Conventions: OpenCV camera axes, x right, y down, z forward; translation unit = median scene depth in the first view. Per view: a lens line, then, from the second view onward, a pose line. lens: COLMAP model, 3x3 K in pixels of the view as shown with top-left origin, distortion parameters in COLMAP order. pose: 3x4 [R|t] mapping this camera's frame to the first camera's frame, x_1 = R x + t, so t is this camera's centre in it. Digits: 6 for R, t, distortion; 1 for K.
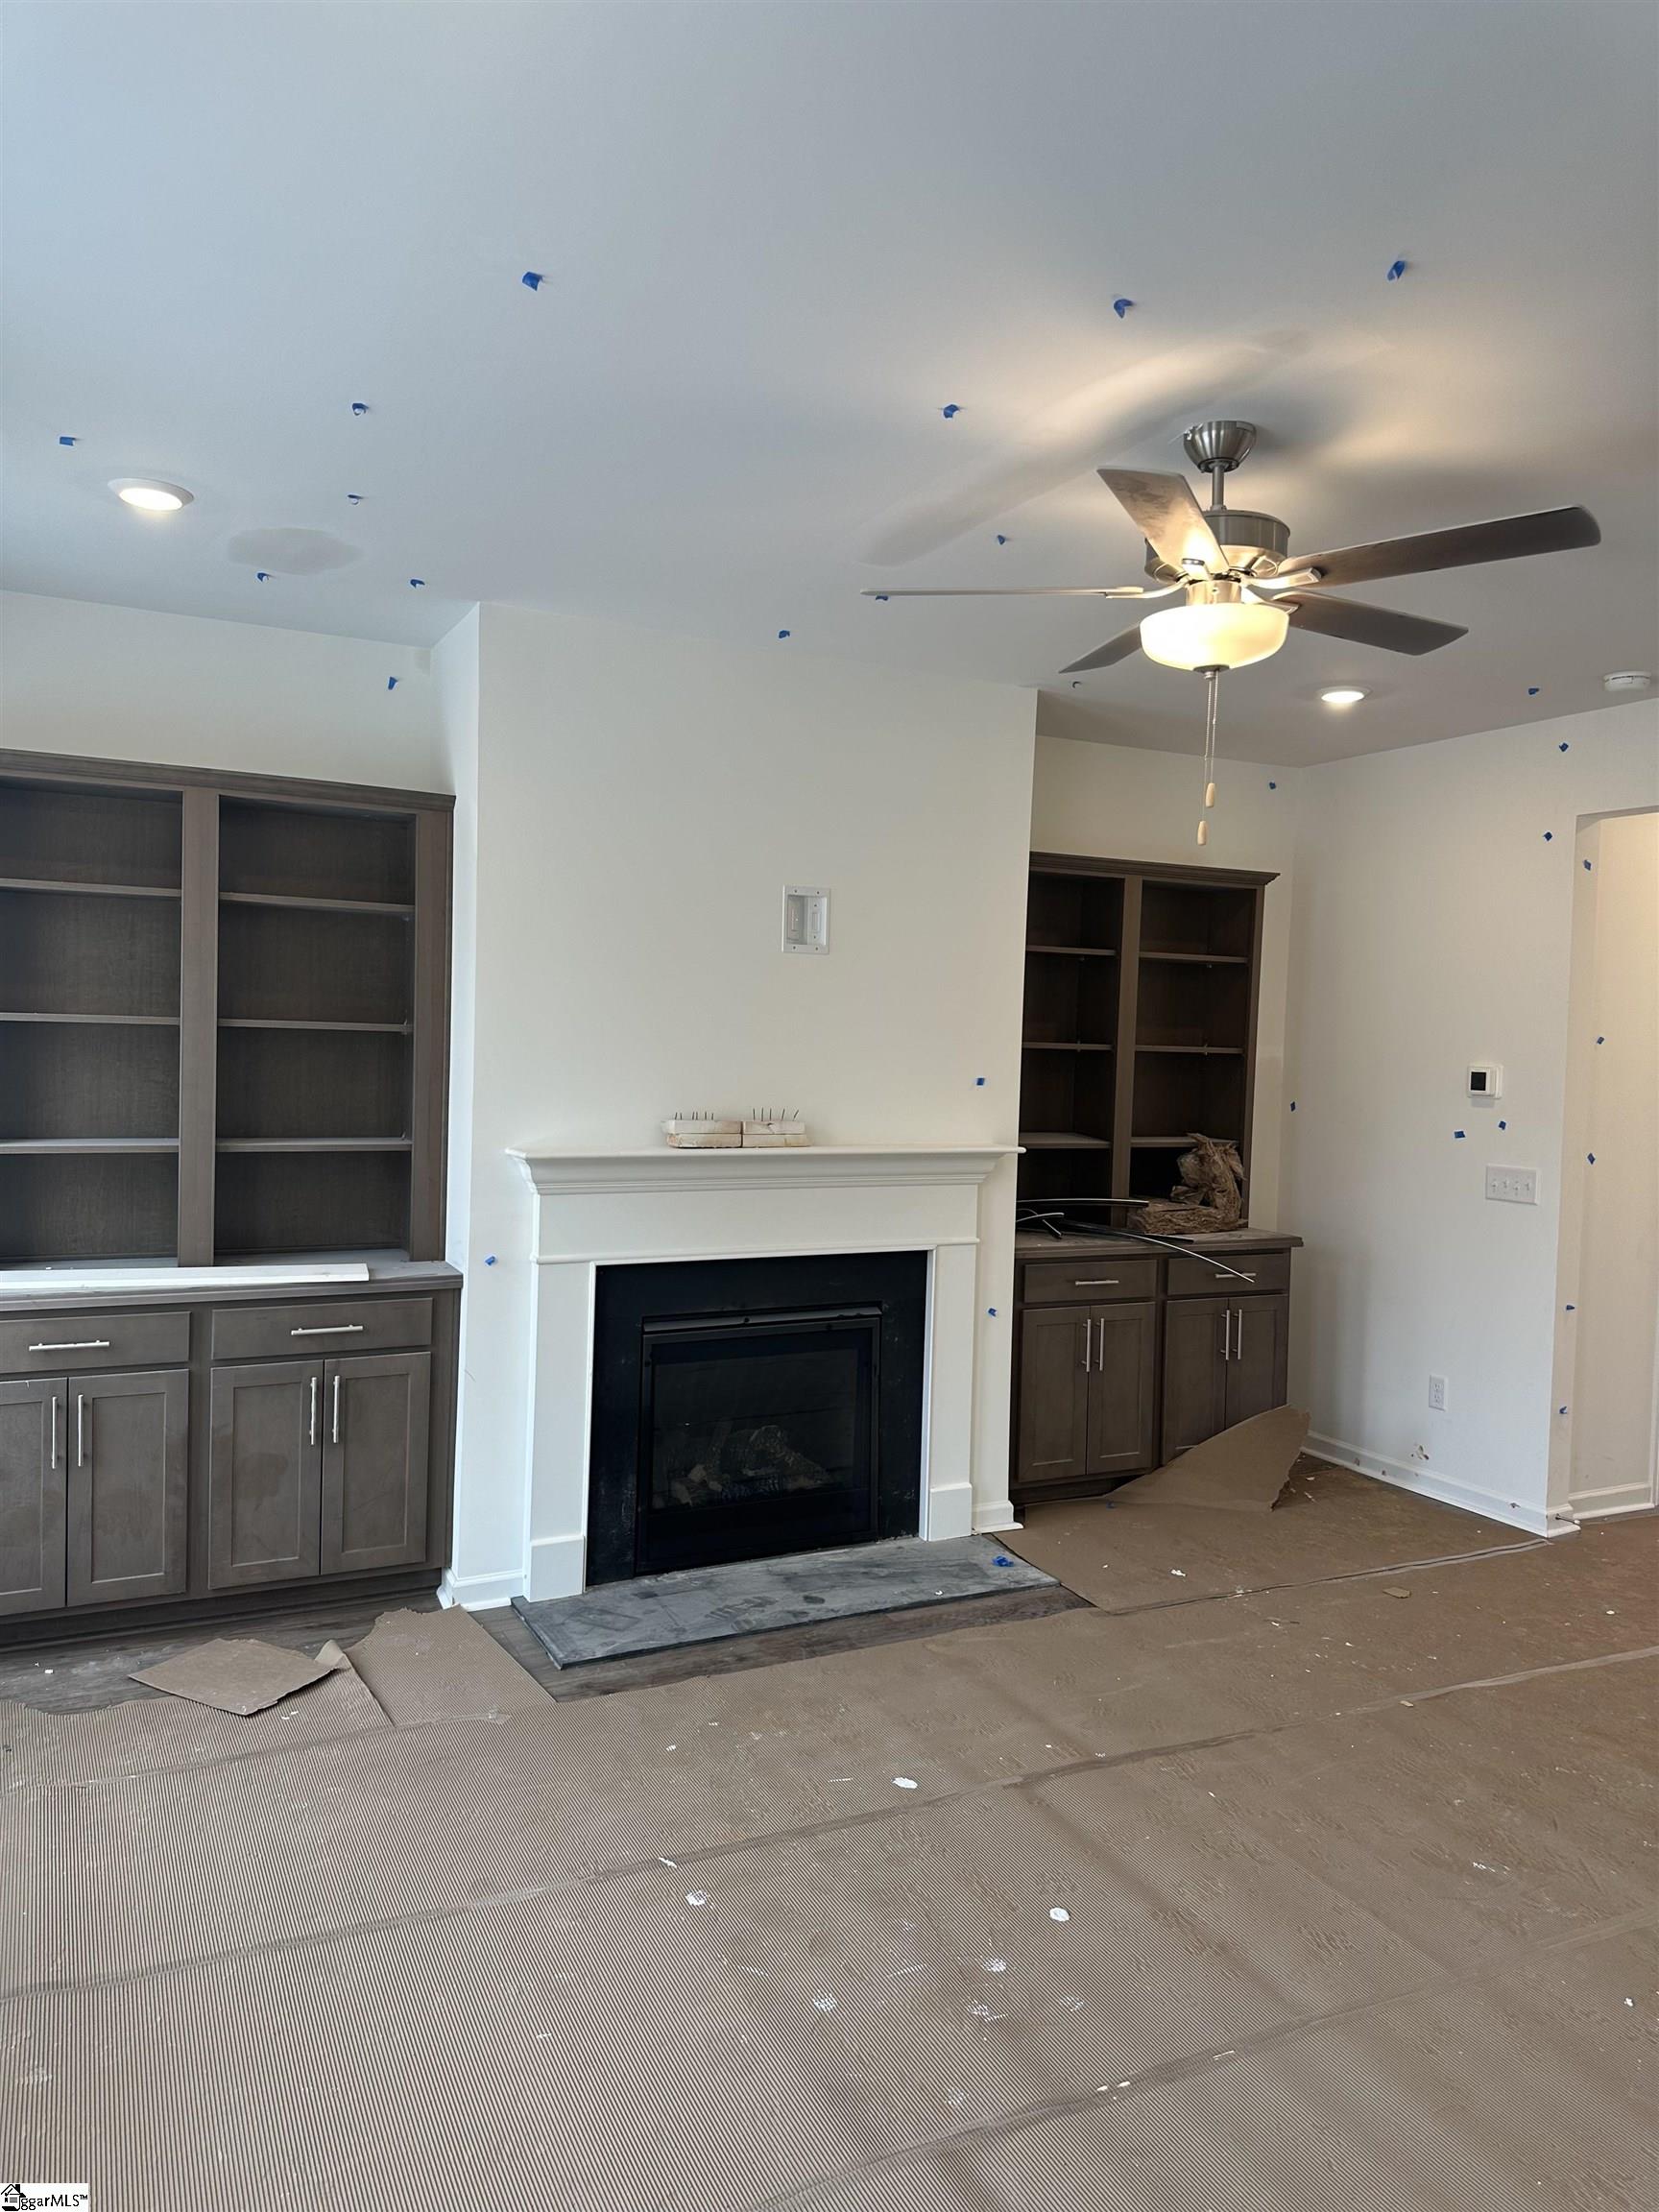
lens RADIAL K [[1462.8, 0, 824.0], [0, 1462.8, 1122.0], [0, 0, 1]] dist [0.110009, -0.164429]
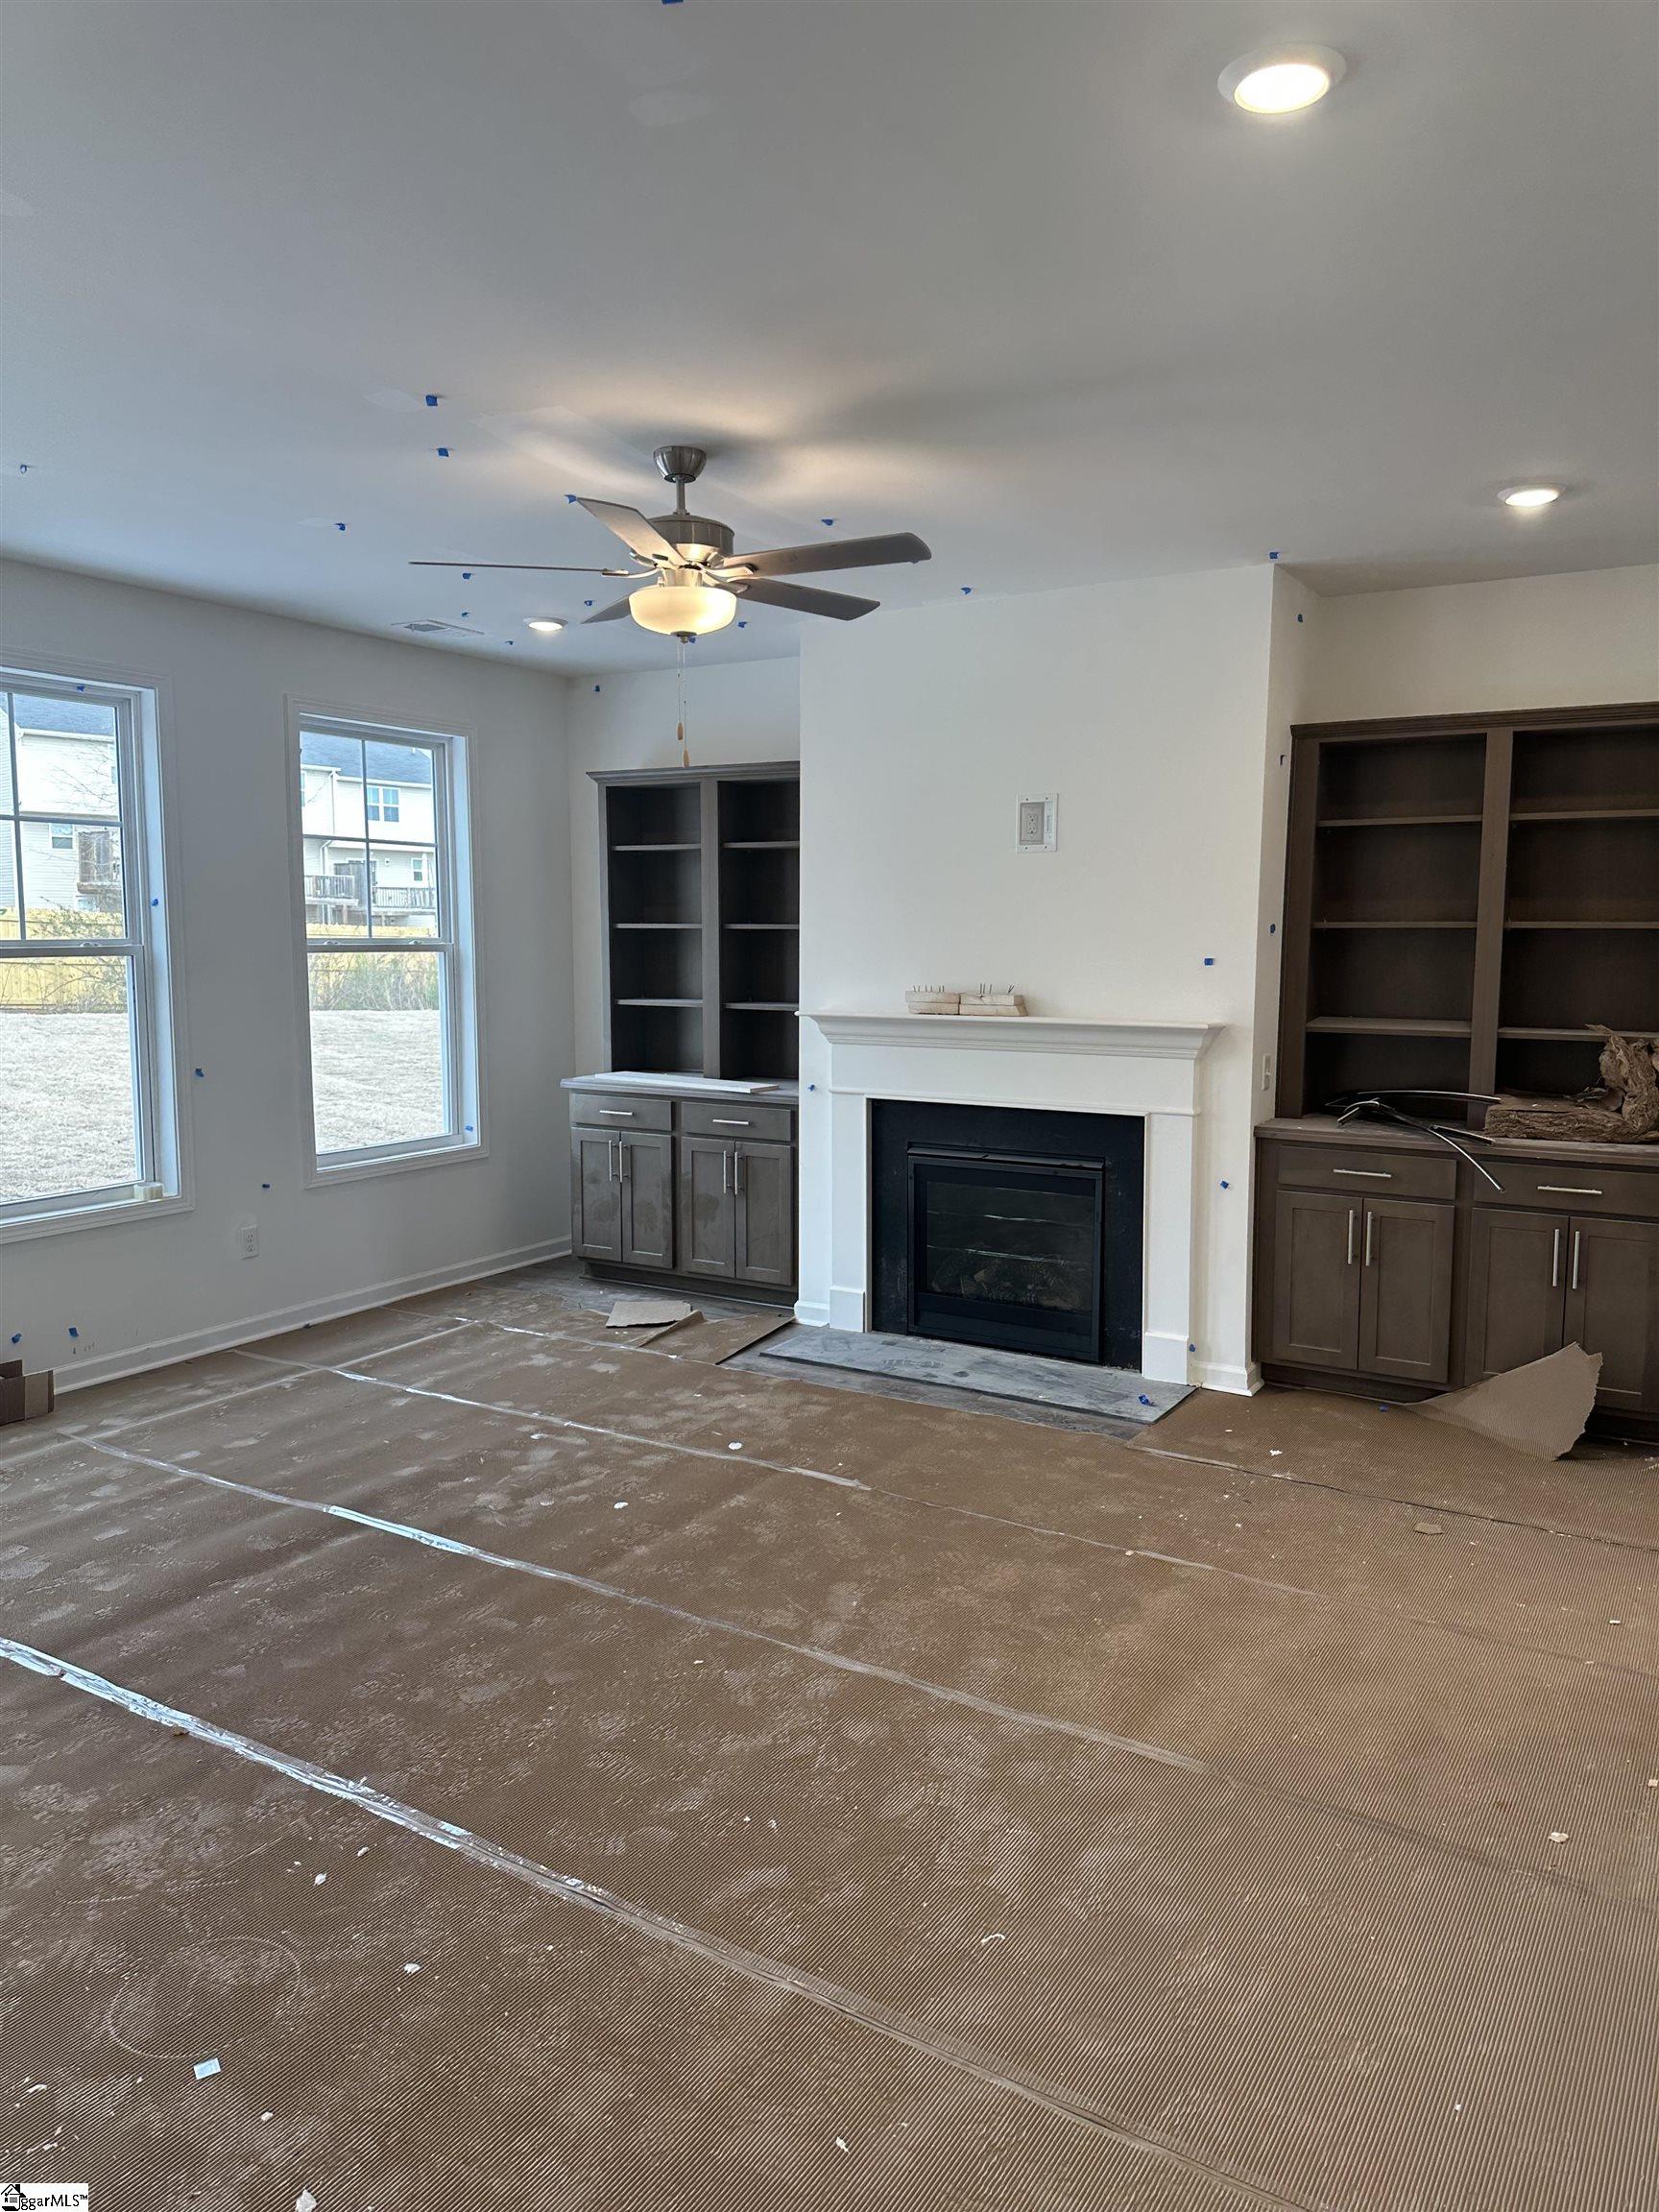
lens RADIAL K [[1462.8, 0, 824.0], [0, 1462.8, 1122.0], [0, 0, 1]] dist [0.110009, -0.164429]
pose [[0.561247, 0.086987, -0.823065, 0.906974], [-0.031364, 0.995983, 0.083875, 0.007059], [0.827054, -0.021260, 0.561720, 0.195607]]
